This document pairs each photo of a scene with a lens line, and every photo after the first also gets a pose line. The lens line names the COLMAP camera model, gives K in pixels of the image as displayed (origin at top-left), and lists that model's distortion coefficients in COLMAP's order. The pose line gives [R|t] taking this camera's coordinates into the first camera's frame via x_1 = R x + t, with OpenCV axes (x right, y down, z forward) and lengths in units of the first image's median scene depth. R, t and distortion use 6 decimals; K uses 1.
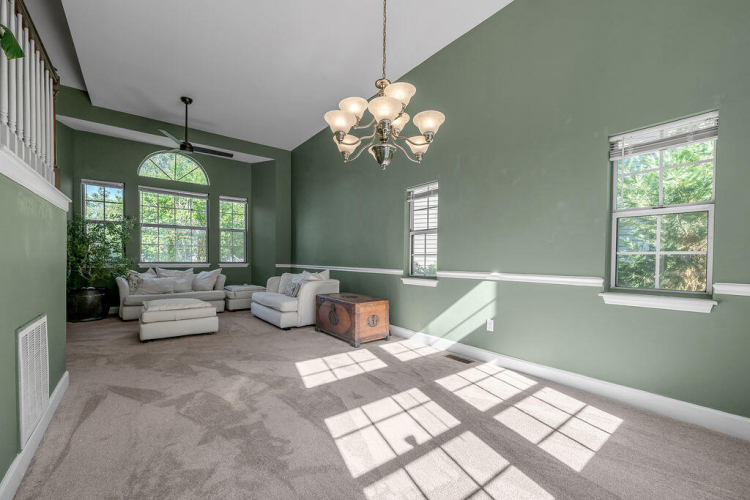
lens RADIAL K [[310.1, 0, 378.4], [0, 310.1, 260.2], [0, 0, 1]] dist [-0.000298, 0.000029]
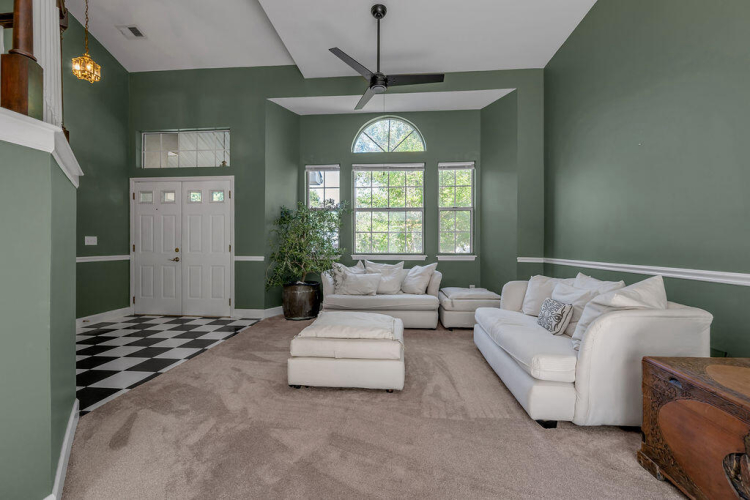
lens RADIAL K [[313.3, 0, 378.6], [0, 313.3, 252.5], [0, 0, 1]] dist [-0.003875, -0.000302]
pose [[0.740975, 0.003464, -0.671524, -0.136235], [0.004191, 0.999943, 0.009782, -0.003868], [0.671520, -0.010063, 0.740918, 0.408223]]
